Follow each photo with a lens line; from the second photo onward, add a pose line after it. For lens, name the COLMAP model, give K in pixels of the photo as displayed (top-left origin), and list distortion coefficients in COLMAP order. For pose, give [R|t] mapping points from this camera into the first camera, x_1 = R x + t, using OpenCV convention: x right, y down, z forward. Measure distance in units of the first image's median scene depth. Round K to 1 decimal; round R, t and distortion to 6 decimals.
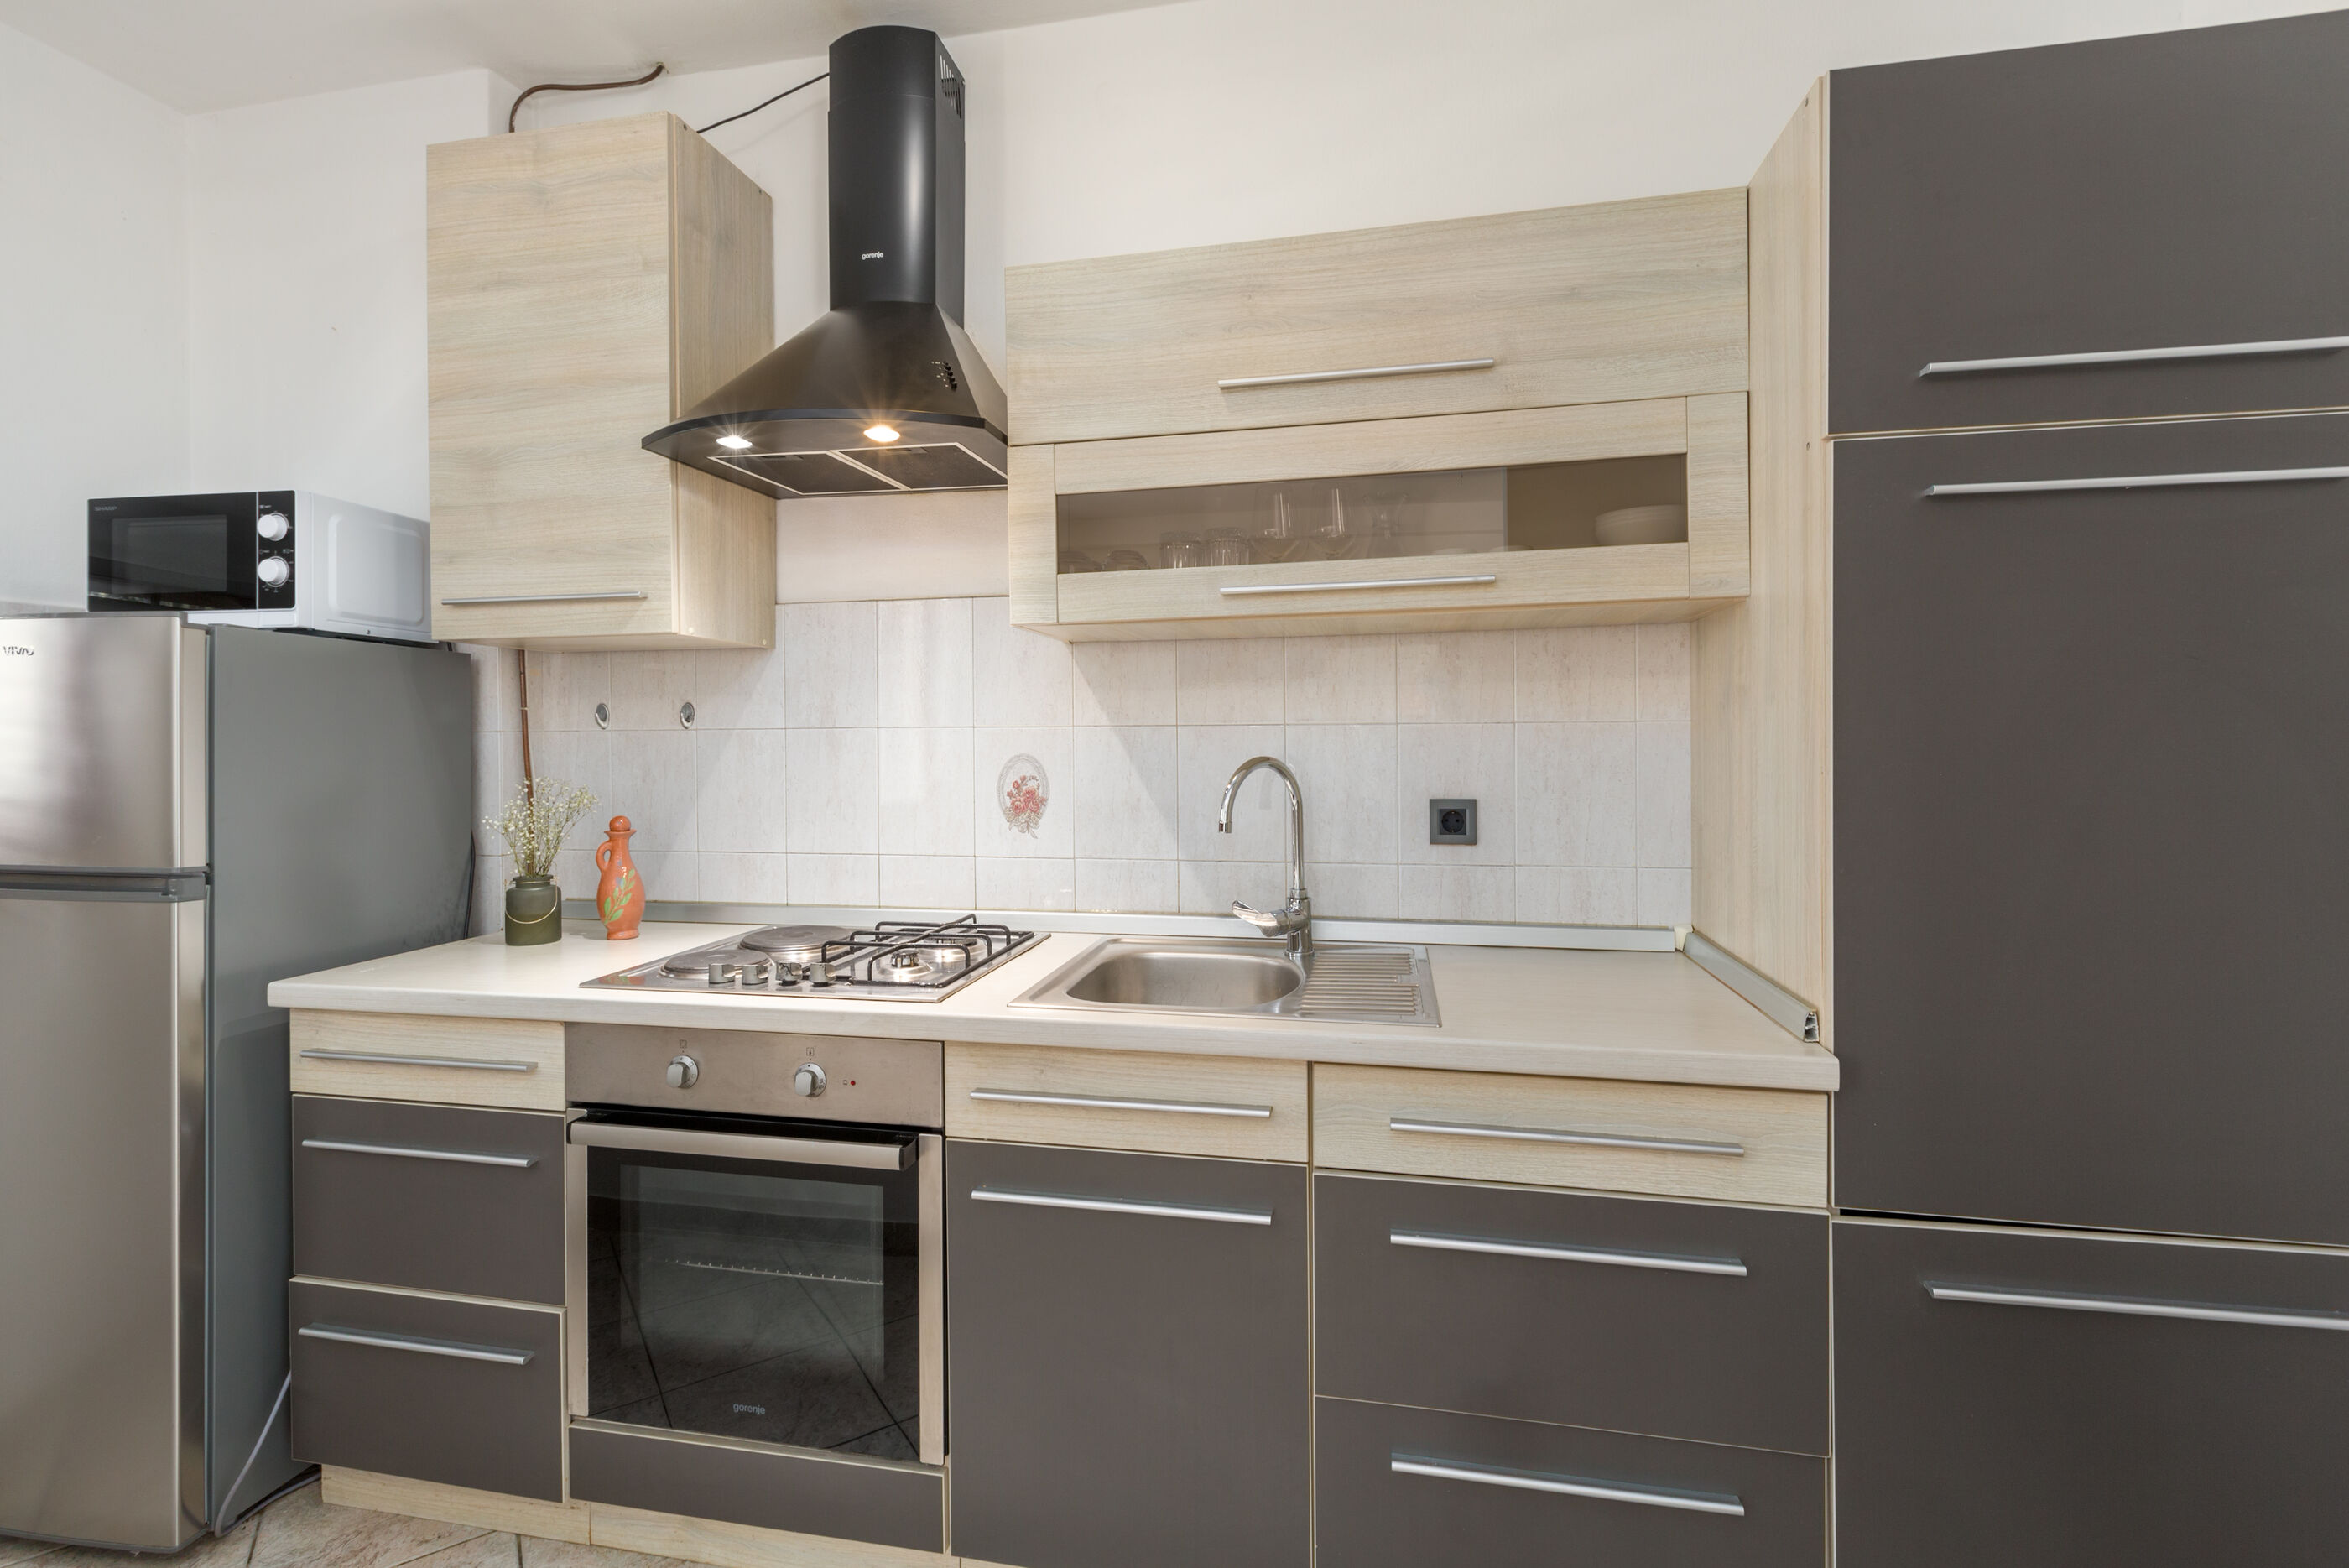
lens RADIAL K [[1059.7, 0, 1184.6], [0, 1059.7, 739.9], [0, 0, 1]] dist [-0.000886, -0.000205]
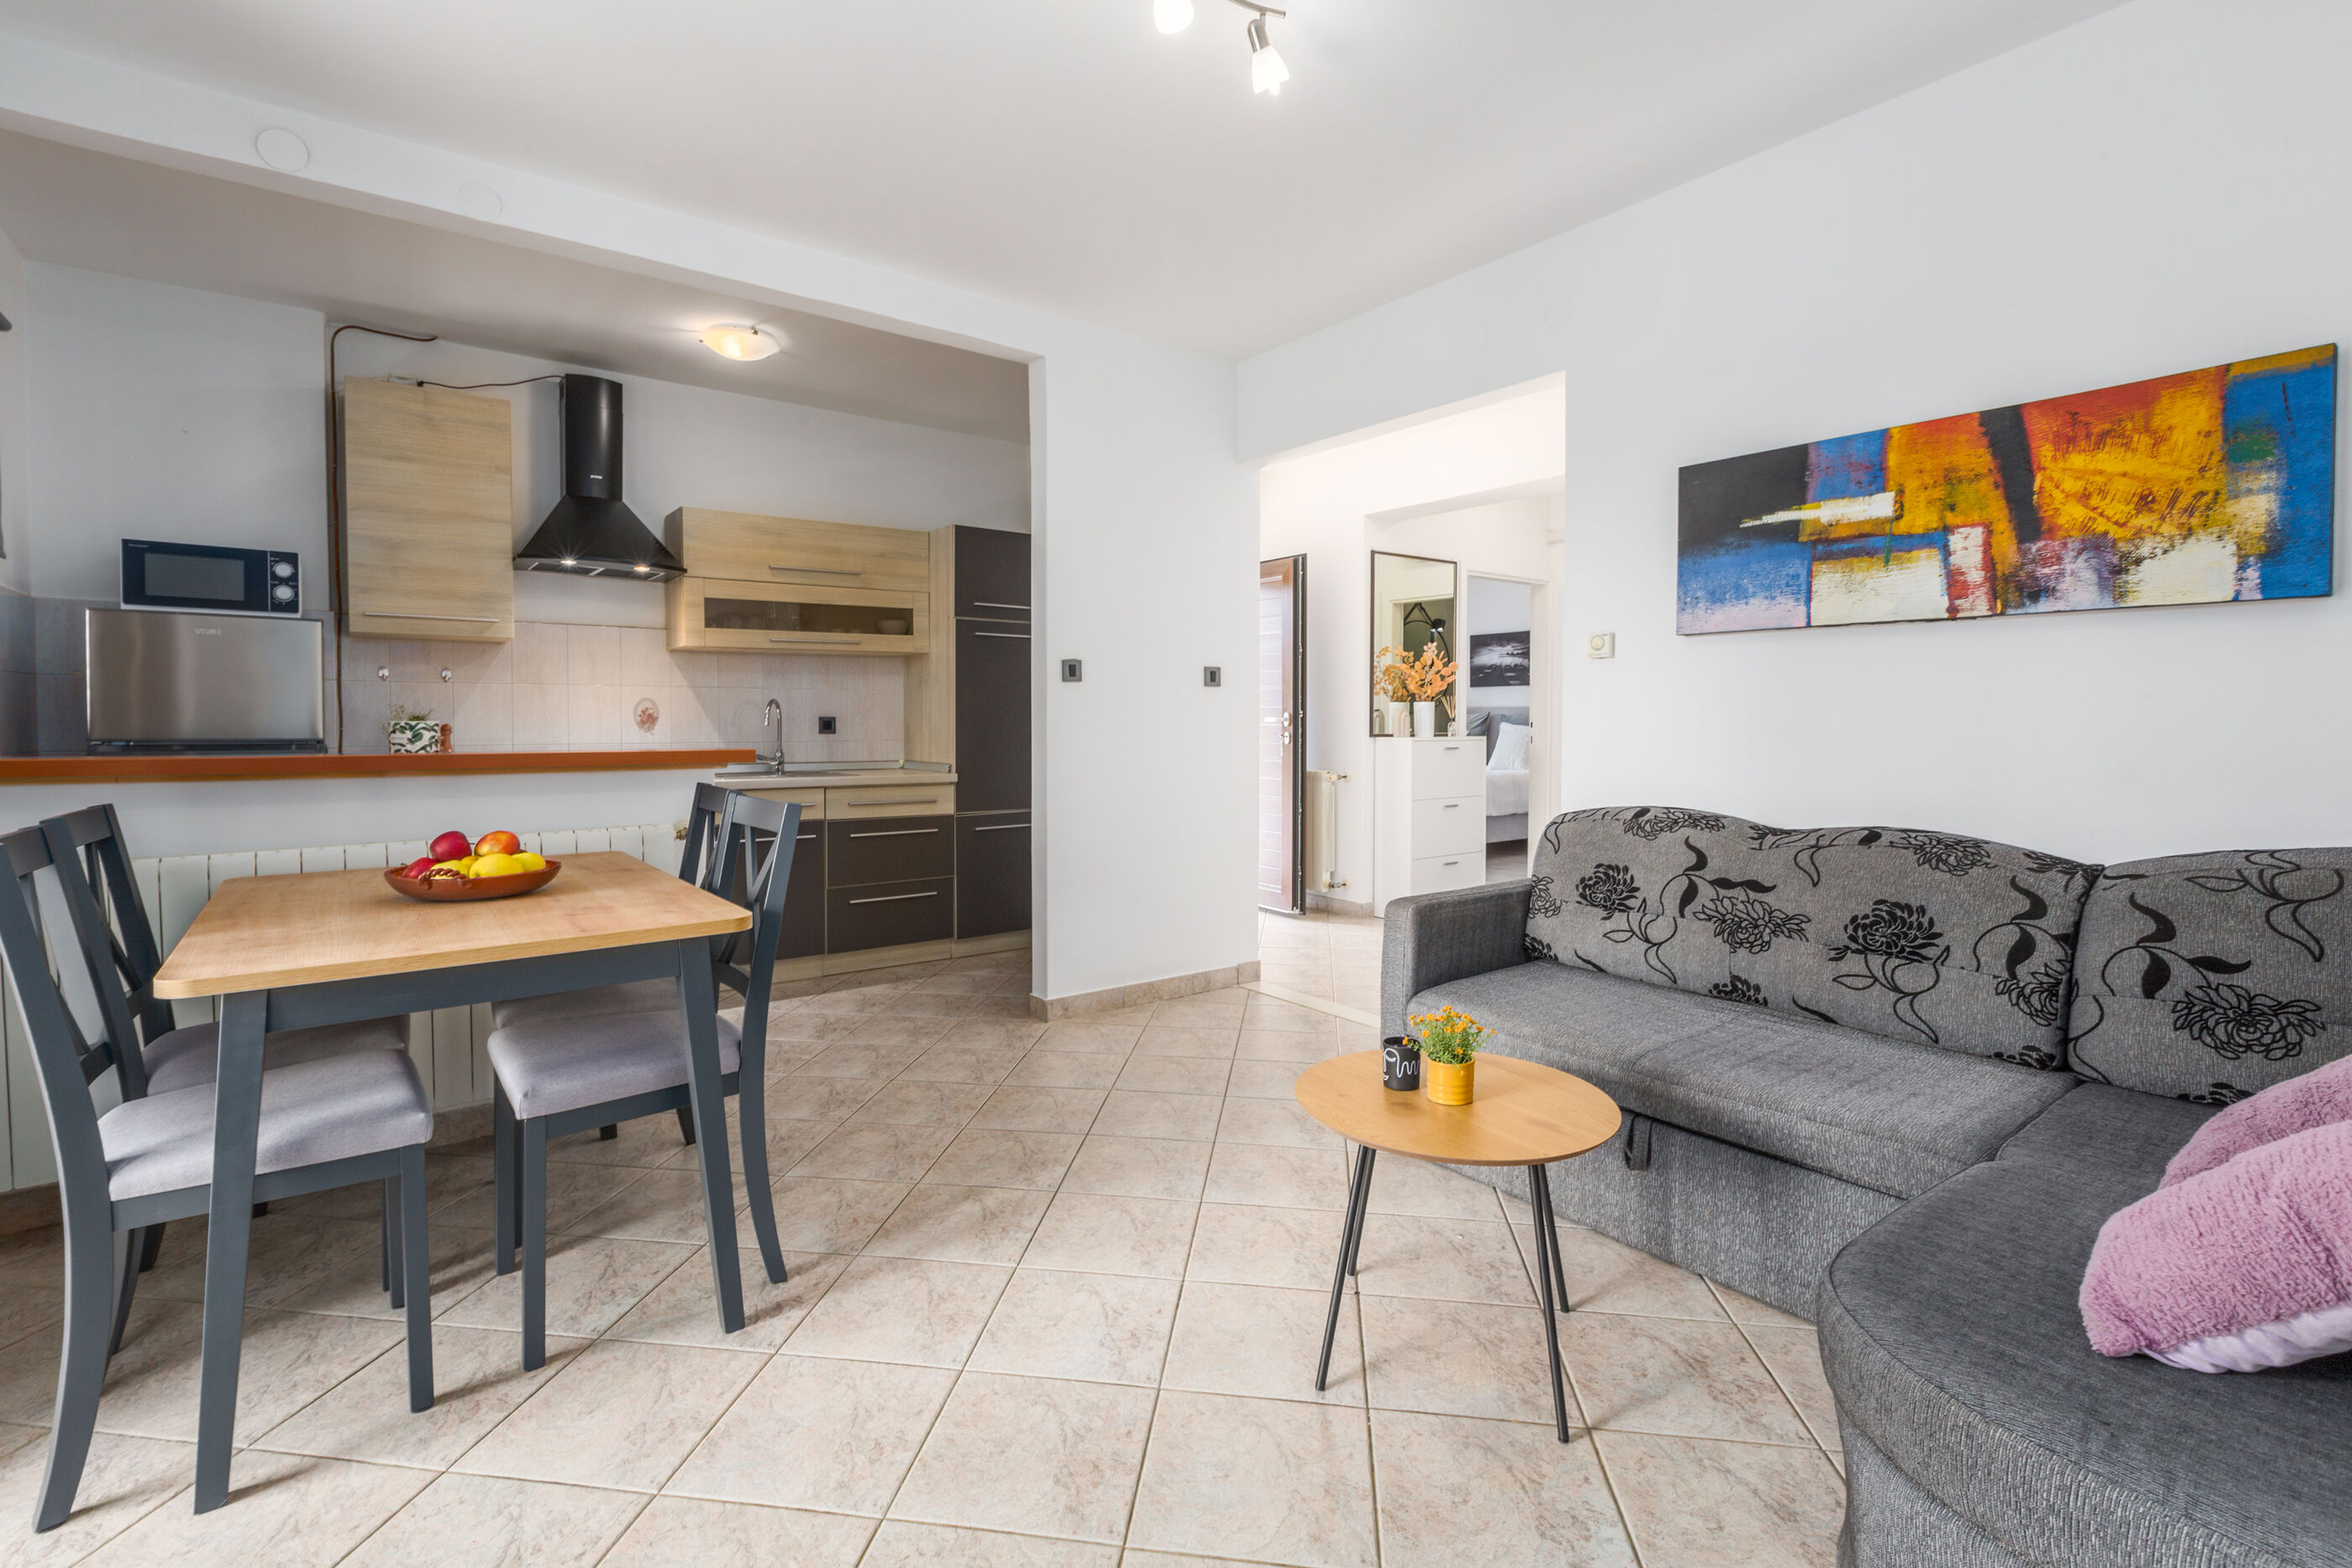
lens RADIAL K [[1060.9, 0, 1154.4], [0, 1060.9, 737.7], [0, 0, 1]] dist [-0.000886, -0.000205]
pose [[0.667435, -0.005680, 0.744647, -1.229533], [-0.006365, 0.999891, 0.013331, 0.068028], [-0.744641, -0.013637, 0.667326, -1.465209]]
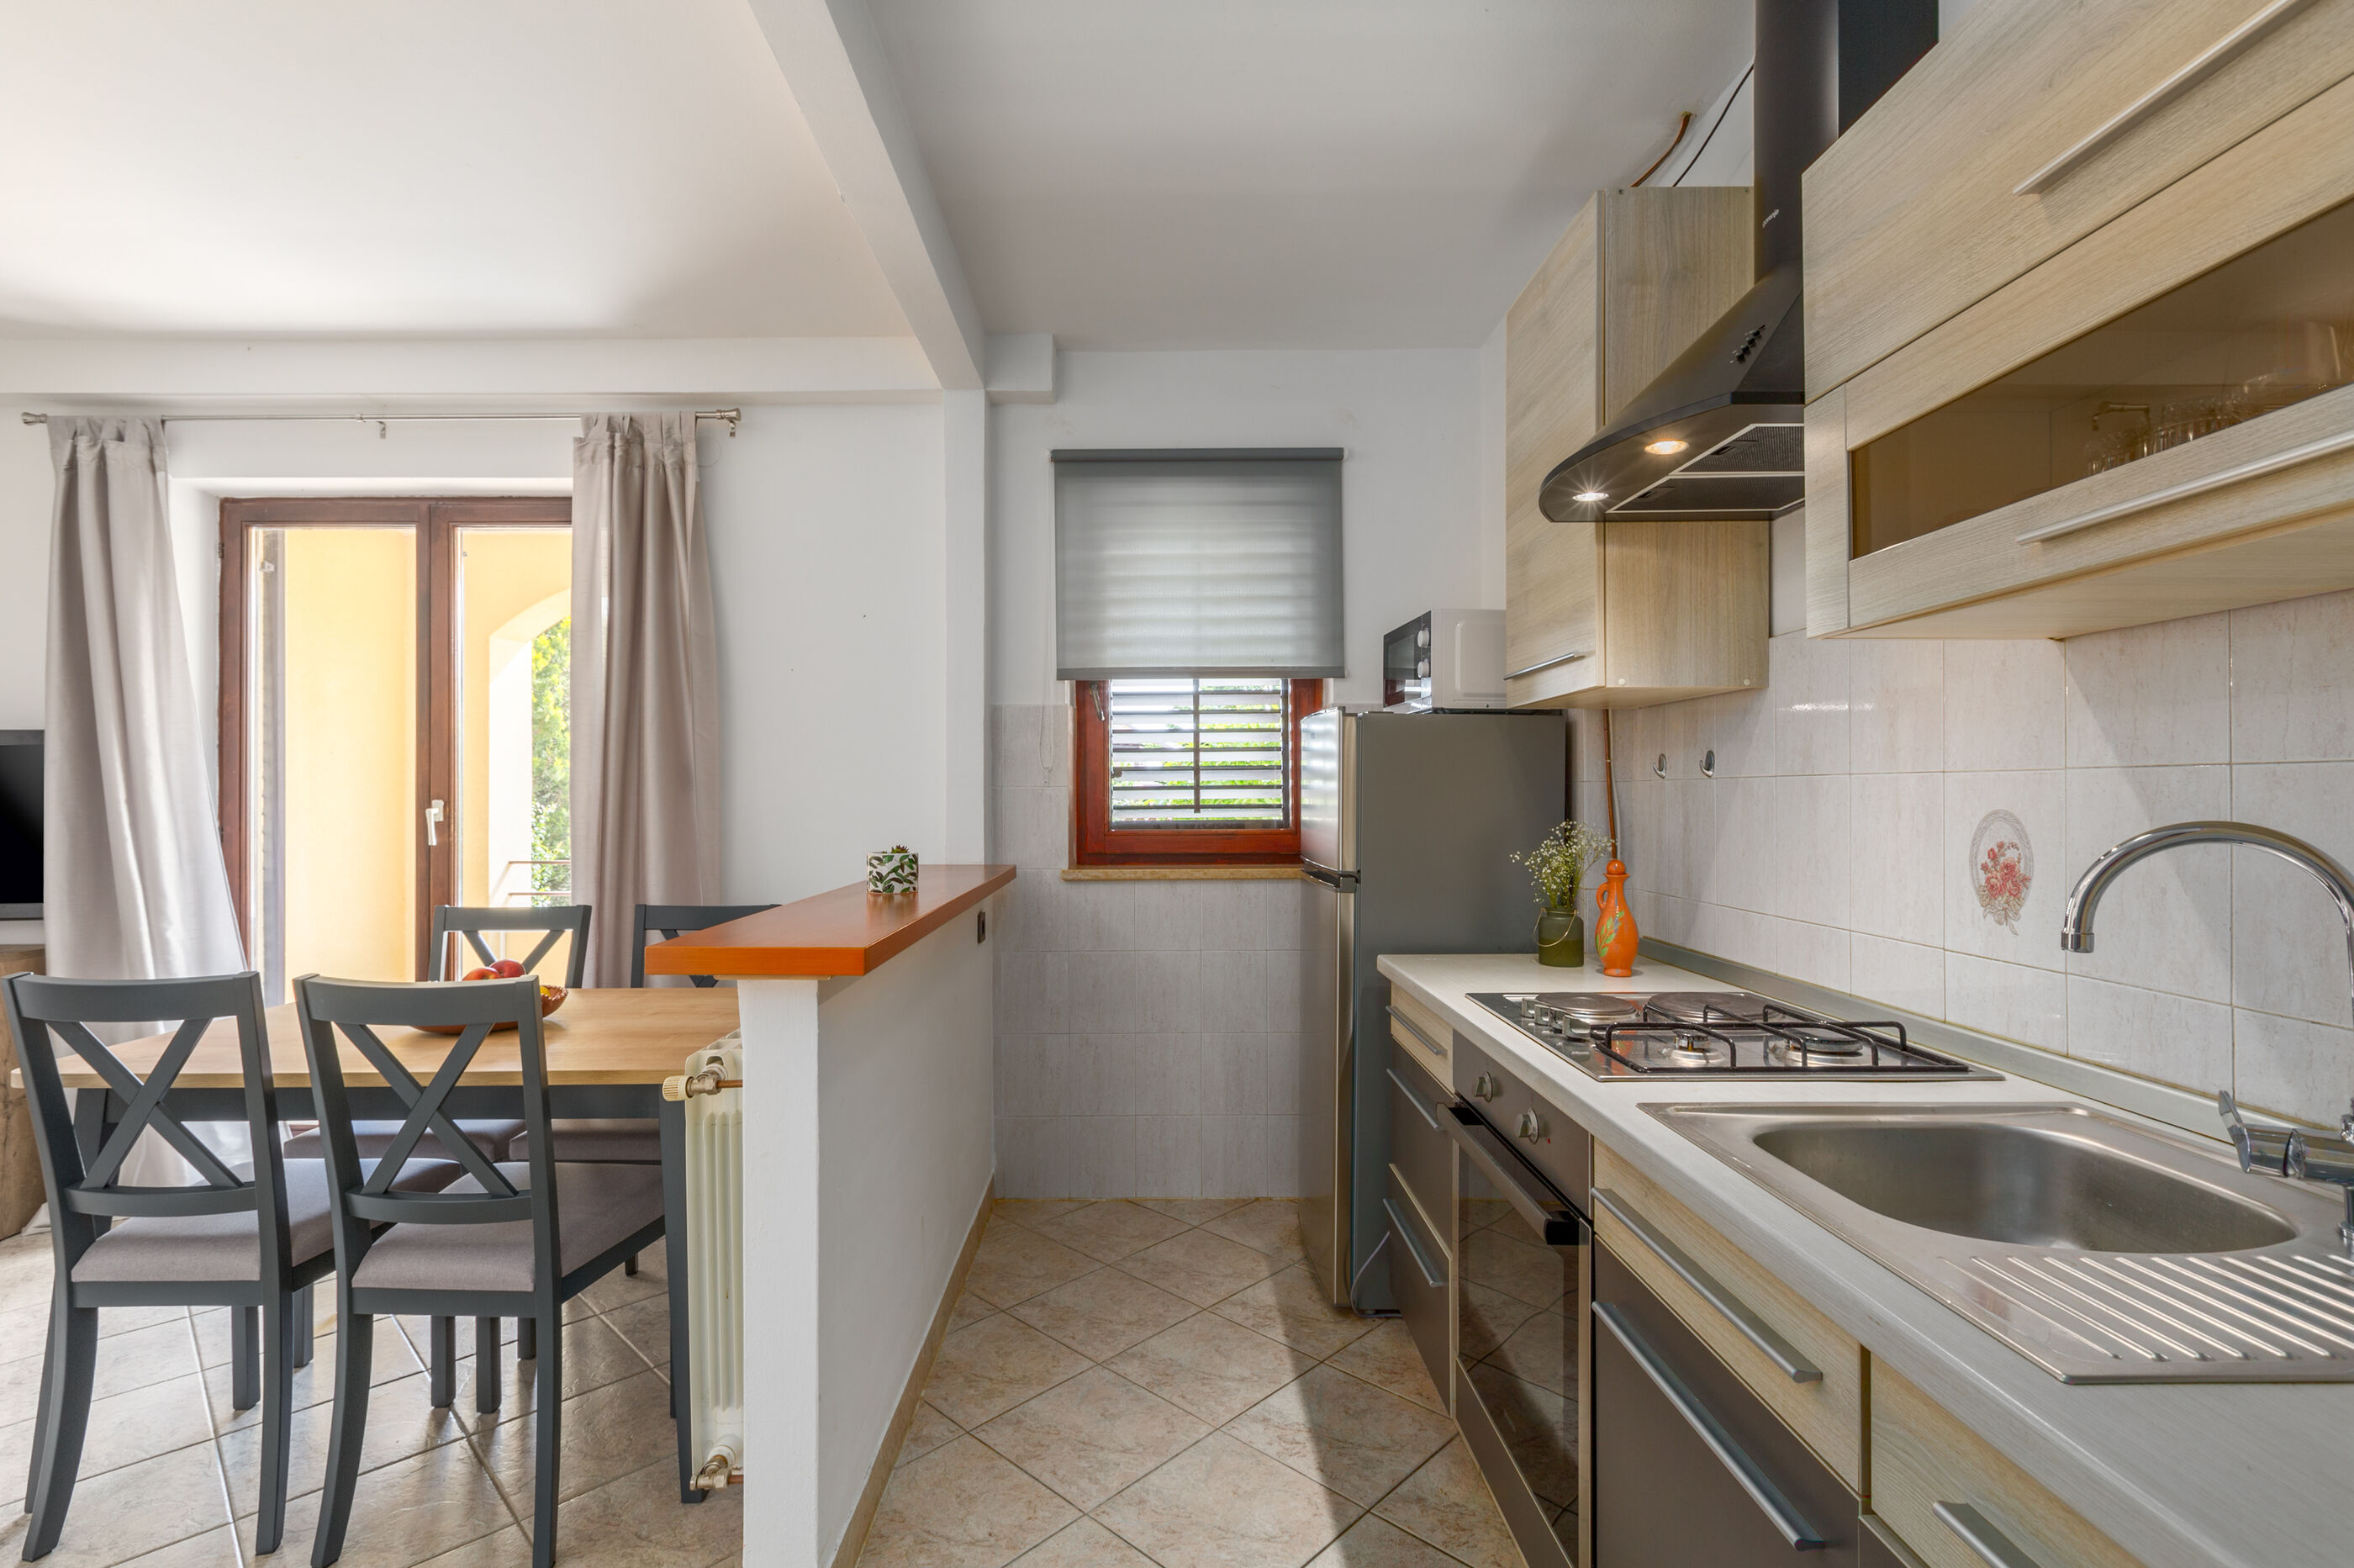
lens RADIAL K [[1061.9, 0, 1159.4], [0, 1061.9, 790.5], [0, 0, 1]] dist [-0.000886, -0.000205]
pose [[0.212091, 0.001827, -0.977248, 0.444718], [0.000866, 0.999998, 0.002058, -0.001376], [0.977249, -0.001283, 0.212089, 0.350823]]
